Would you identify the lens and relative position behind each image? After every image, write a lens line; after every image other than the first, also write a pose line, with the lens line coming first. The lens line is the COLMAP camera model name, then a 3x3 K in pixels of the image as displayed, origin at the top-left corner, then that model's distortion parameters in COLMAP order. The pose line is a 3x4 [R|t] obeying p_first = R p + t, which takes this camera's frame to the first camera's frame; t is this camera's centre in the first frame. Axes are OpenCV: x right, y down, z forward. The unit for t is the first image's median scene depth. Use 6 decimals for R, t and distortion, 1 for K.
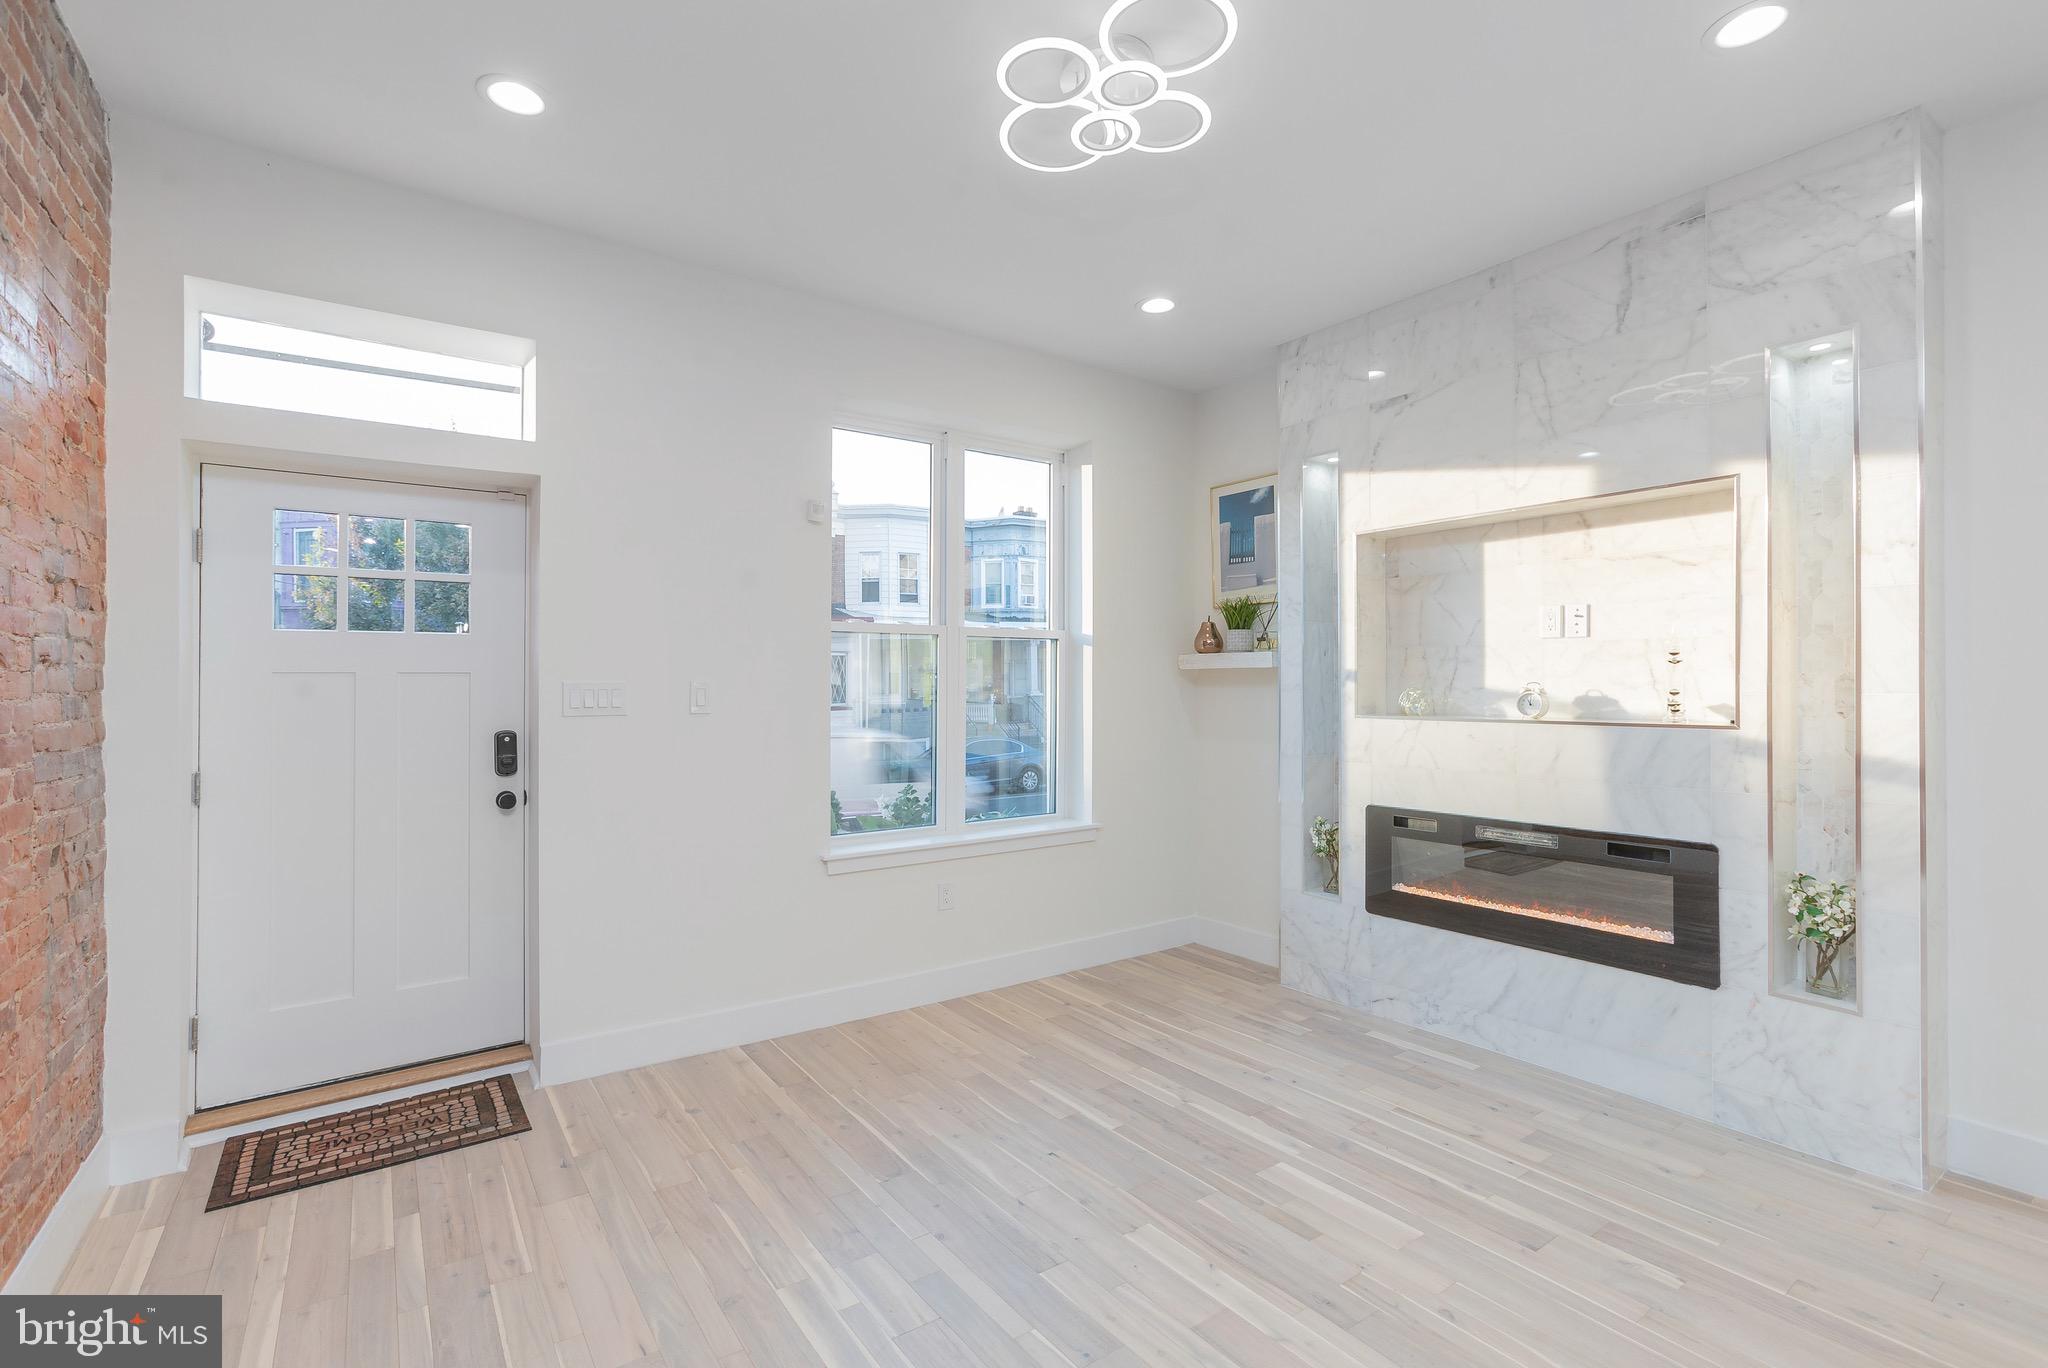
lens RADIAL K [[939.1, 0, 1027.5], [0, 939.1, 676.9], [0, 0, 1]] dist [-0.034290, 0.021669]
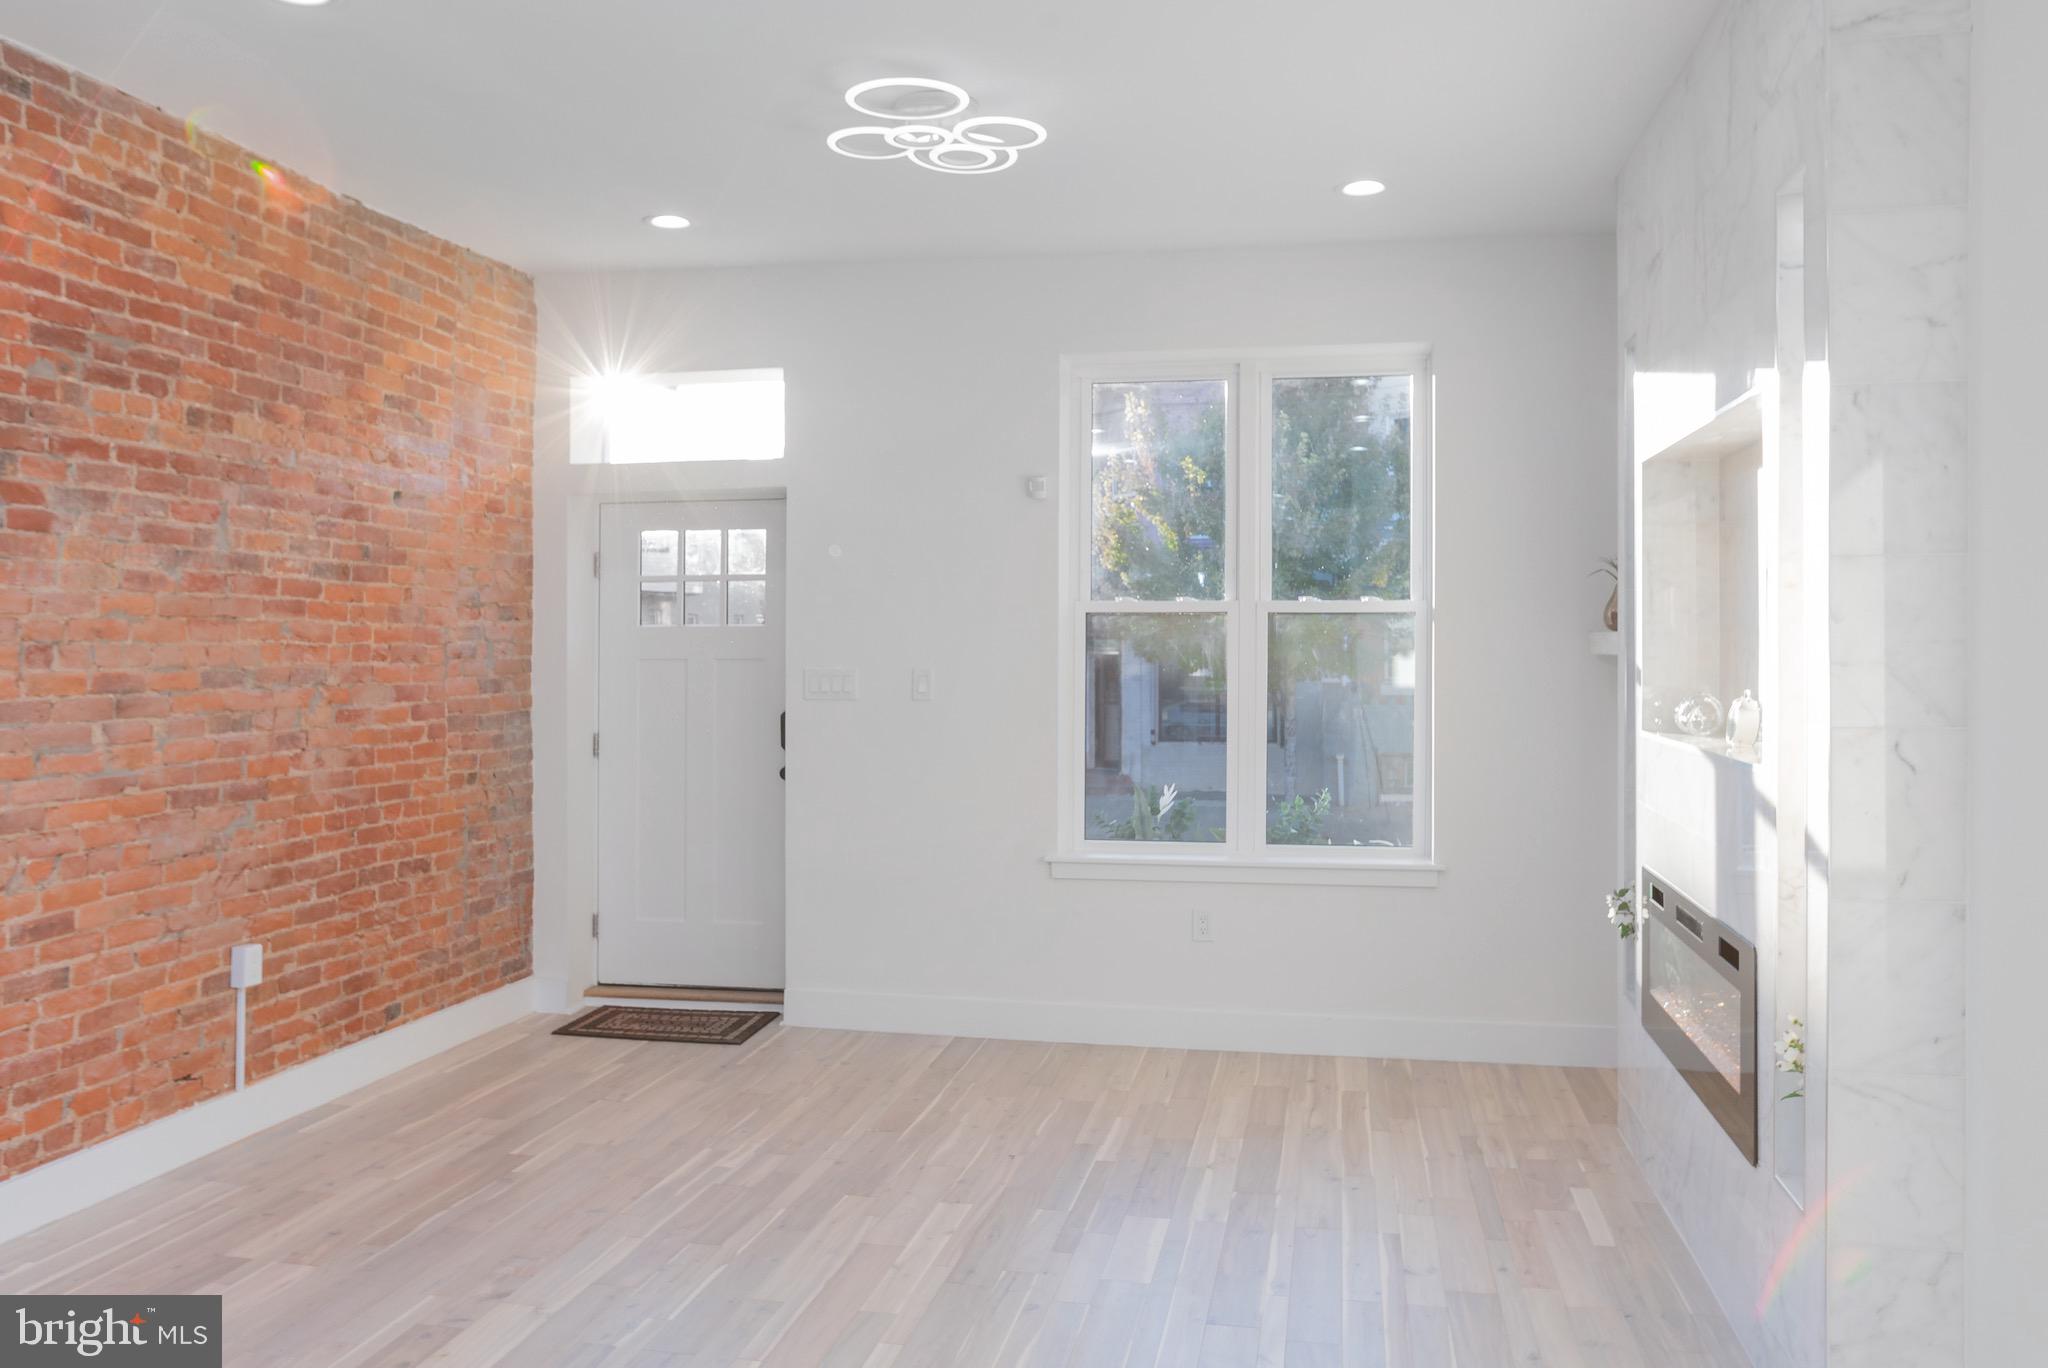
lens RADIAL K [[1640.0, 0, 1026.9], [0, 1640.0, 626.2], [0, 0, 1]] dist [-0.008491, 0.007817]
pose [[0.681316, -0.004039, -0.731978, 1.082932], [0.001842, 0.999991, -0.003804, -0.036218], [0.731987, 0.001244, 0.681318, -0.145059]]
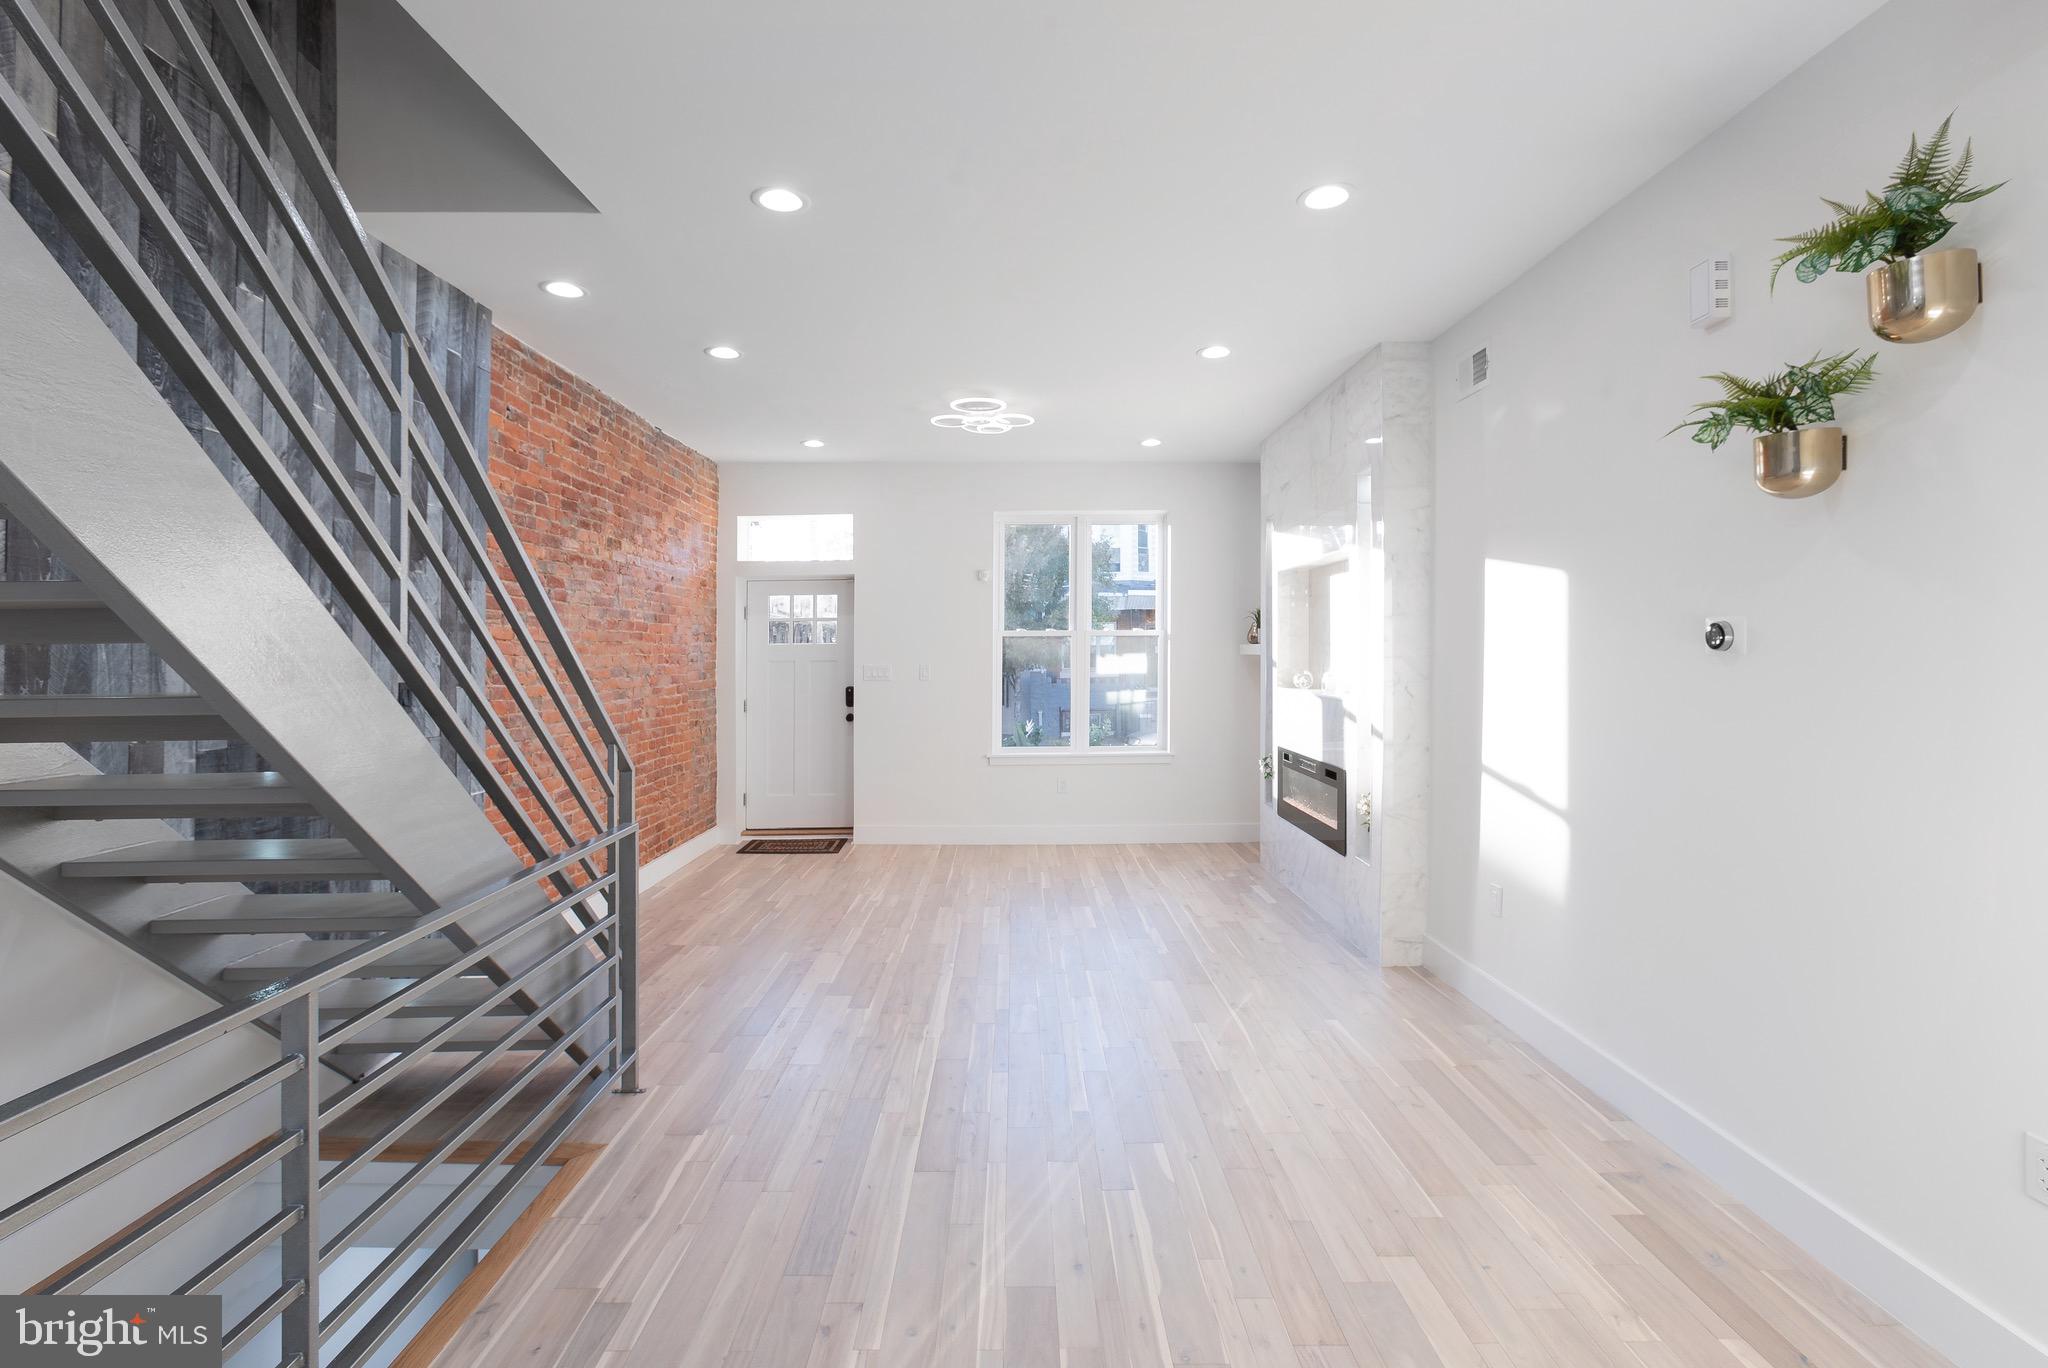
lens RADIAL K [[960.8, 0, 1020.4], [0, 960.8, 654.8], [0, 0, 1]] dist [-0.013582, -0.000052]
pose [[0.814311, 0.000086, -0.580428, 1.102870], [0.008605, 0.999888, 0.012221, -0.042797], [0.580364, -0.014946, 0.814220, -0.632183]]
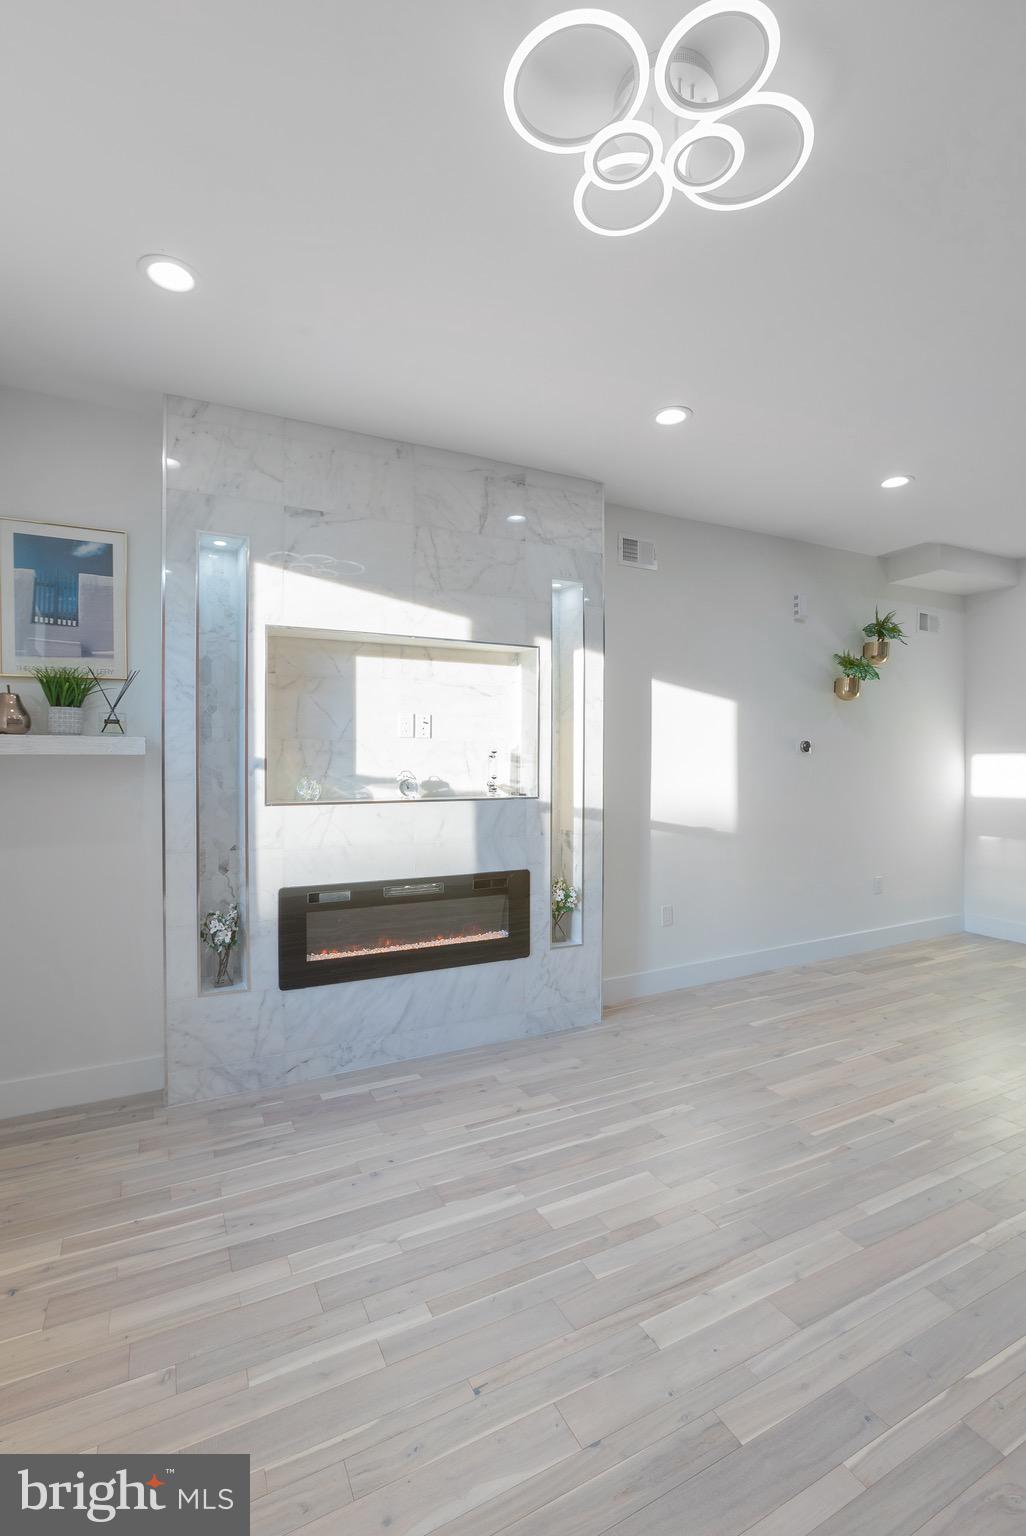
lens RADIAL K [[704.4, 0, 511.2], [0, 704.4, 776.3], [0, 0, 1]] dist [-0.034290, 0.021669]
pose [[0.153545, -0.008921, 0.988101, -0.434050], [-0.001942, 0.999955, 0.009330, 0.004189], [-0.988140, -0.003351, 0.153521, 0.731197]]
